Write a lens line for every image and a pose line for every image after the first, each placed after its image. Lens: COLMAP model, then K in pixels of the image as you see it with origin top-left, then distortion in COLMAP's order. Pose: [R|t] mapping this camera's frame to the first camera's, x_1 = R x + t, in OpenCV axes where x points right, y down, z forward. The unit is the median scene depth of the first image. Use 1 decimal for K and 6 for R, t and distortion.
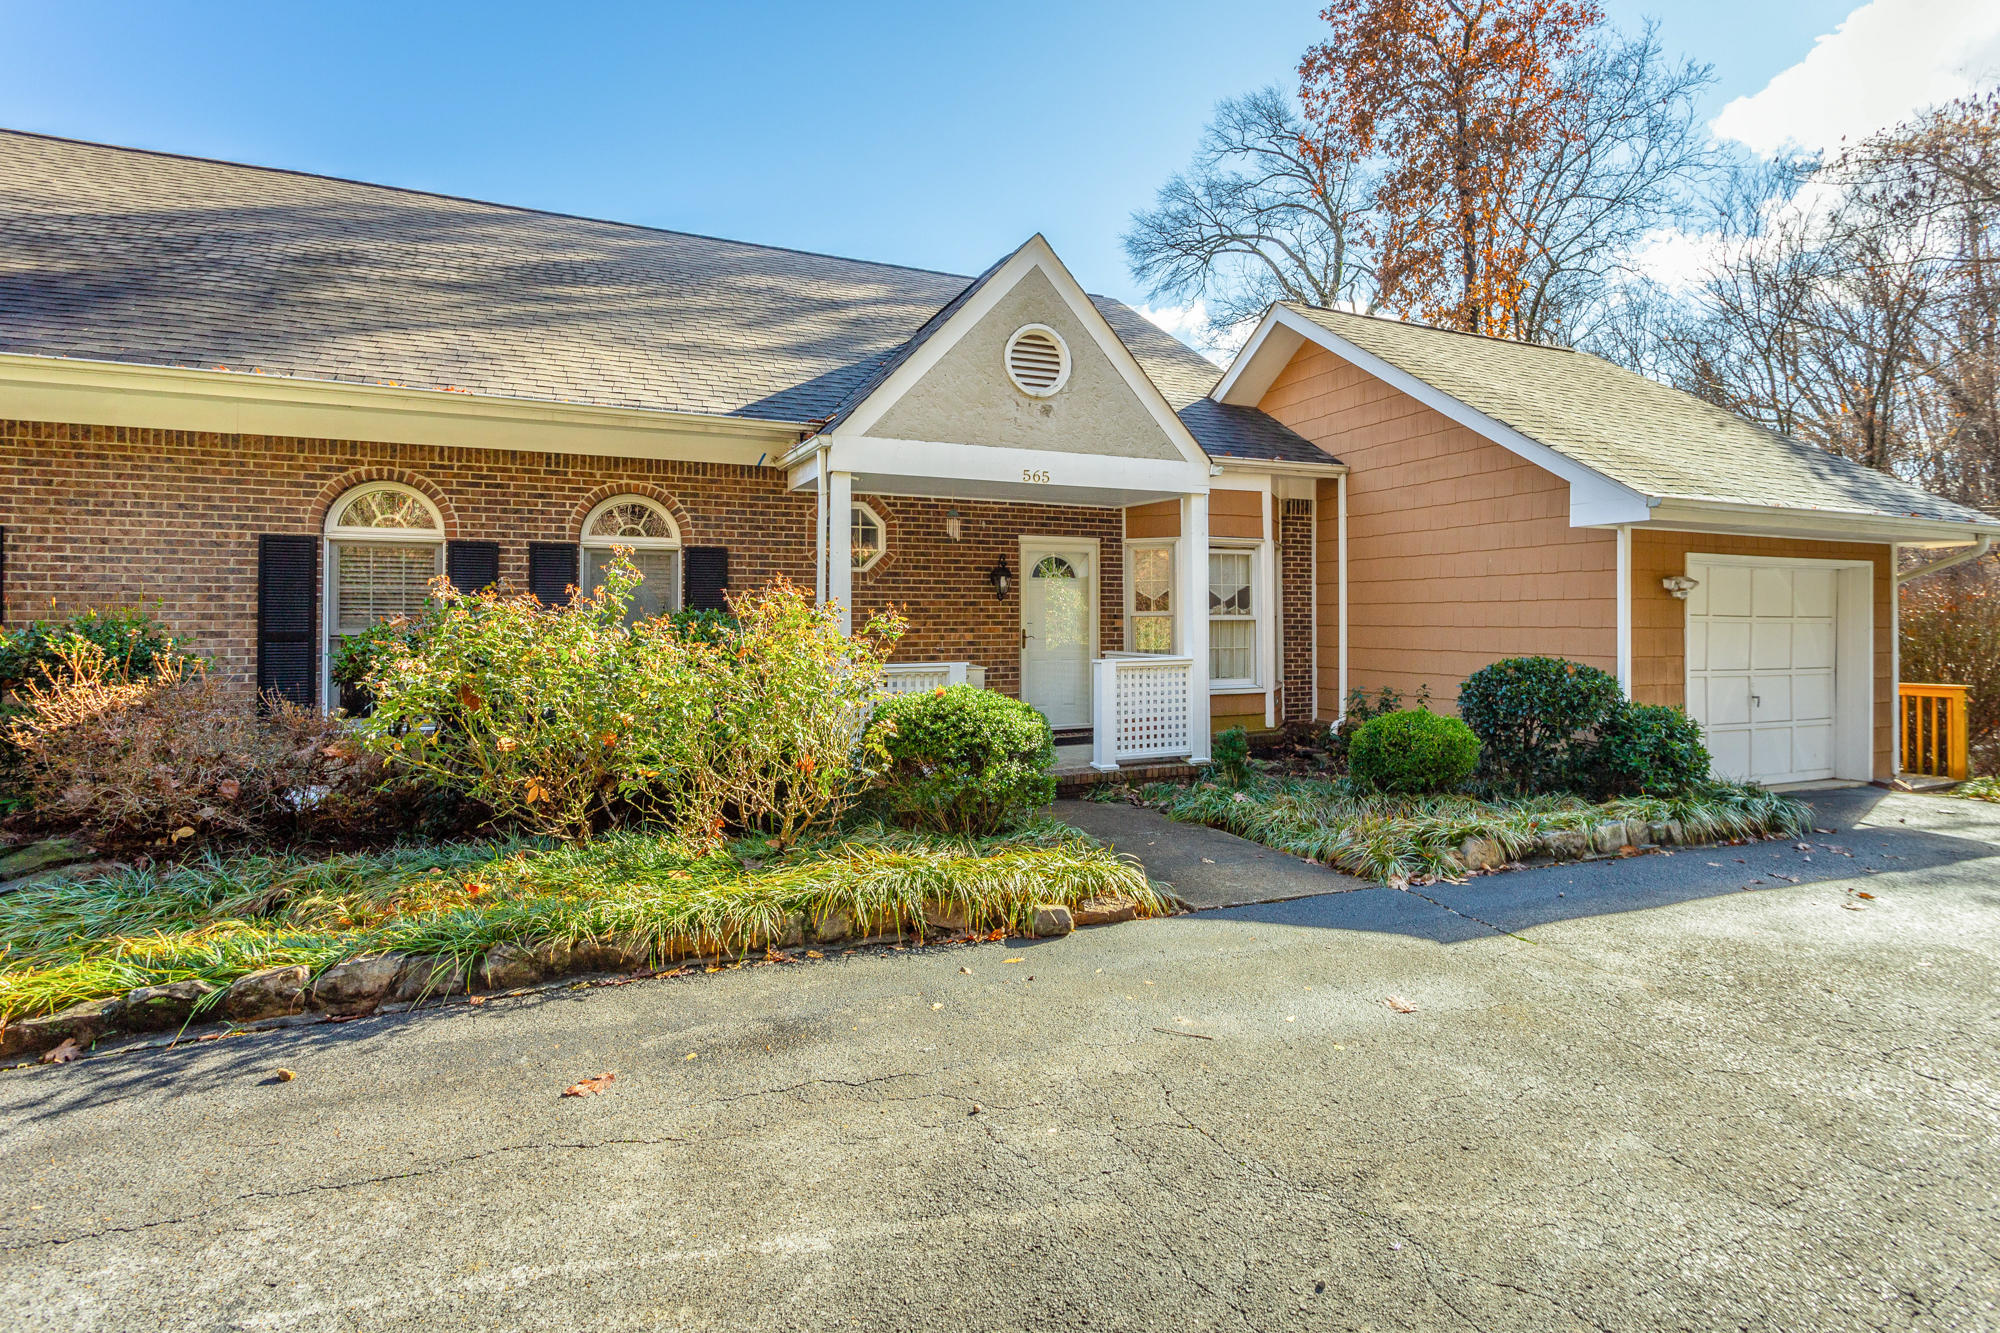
lens RADIAL K [[948.7, 0, 1006.4], [0, 948.7, 613.3], [0, 0, 1]] dist [-0.005596, 0.000198]
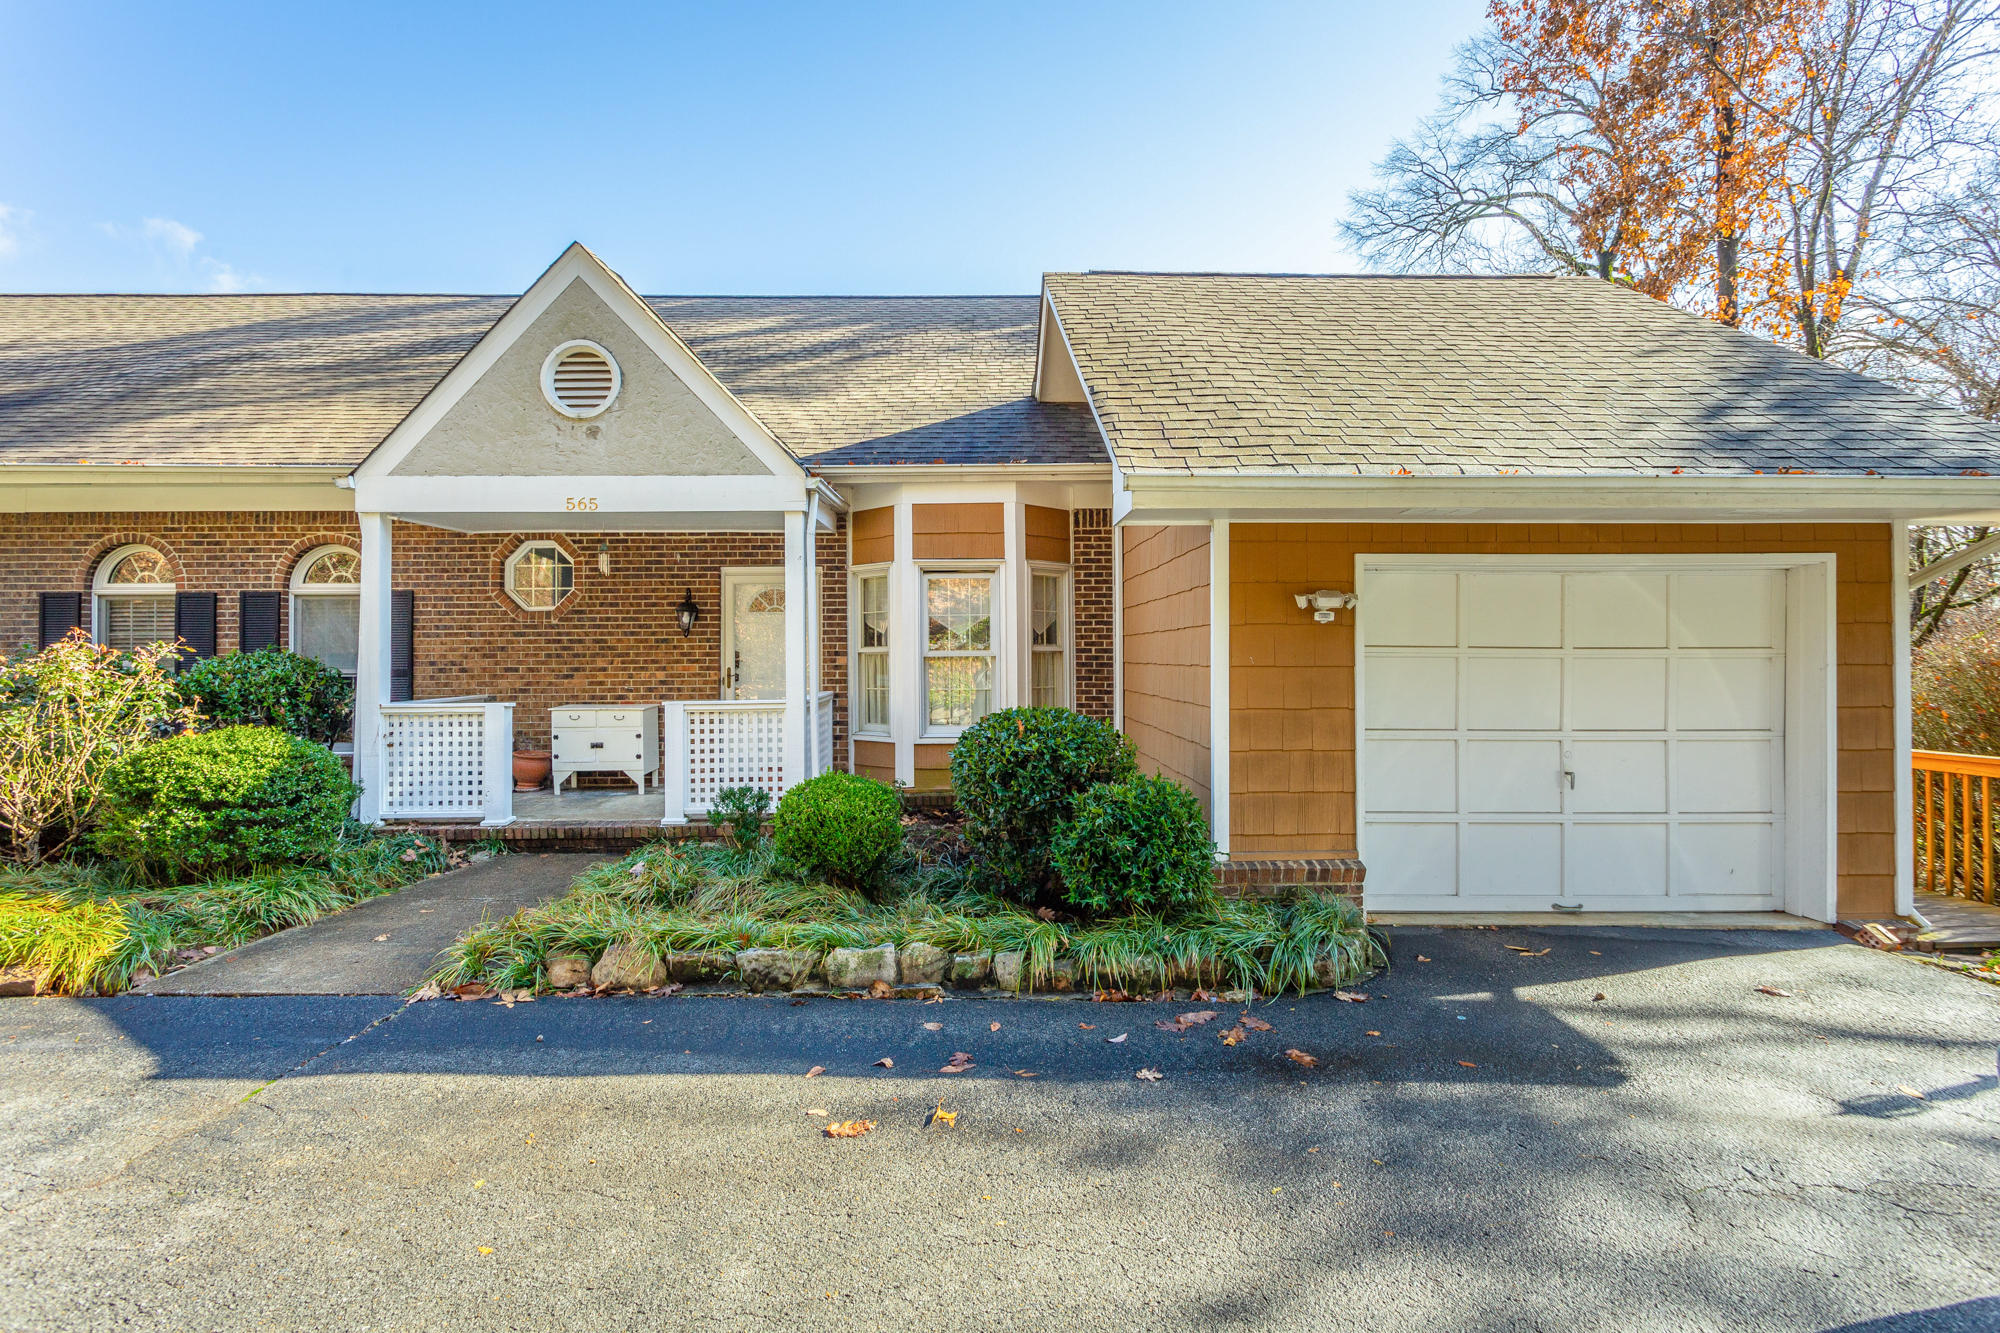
lens RADIAL K [[941.9, 0, 1004.7], [0, 941.9, 651.1], [0, 0, 1]] dist [-0.003946, -0.000565]
pose [[0.928621, -0.006959, -0.370965, 0.699053], [0.008331, 0.999963, 0.002095, 0.001075], [0.370937, -0.005036, 0.928645, 0.273296]]
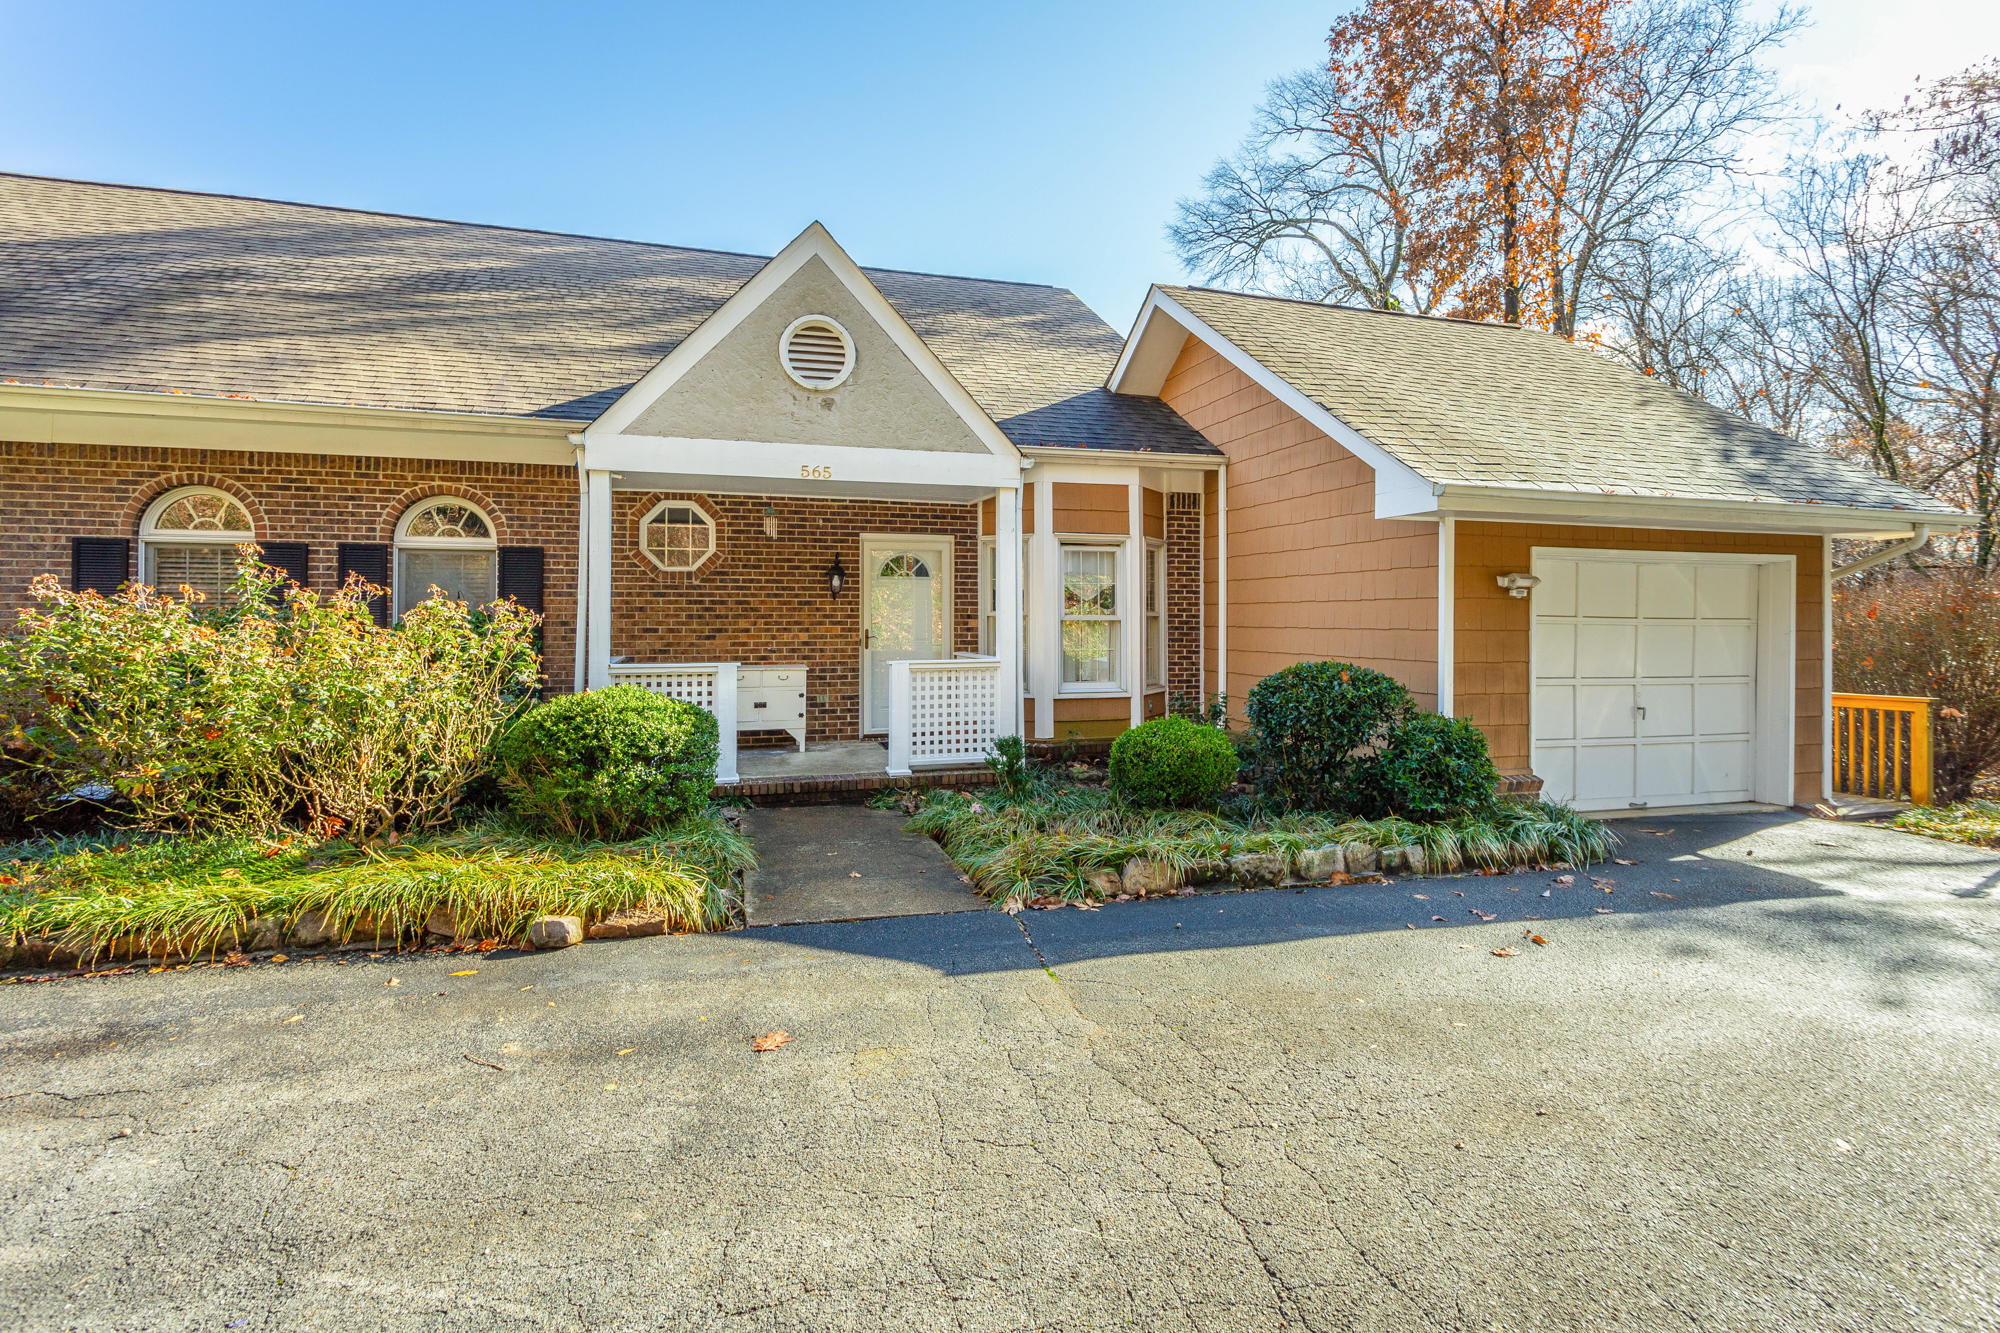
lens RADIAL K [[948.8, 0, 1011.0], [0, 948.8, 620.4], [0, 0, 1]] dist [-0.006534, 0.001359]
pose [[0.994115, 0.002544, -0.108298, 0.309288], [-0.001653, 0.999964, 0.008320, -0.000804], [0.108316, -0.008092, 0.994084, 0.050425]]
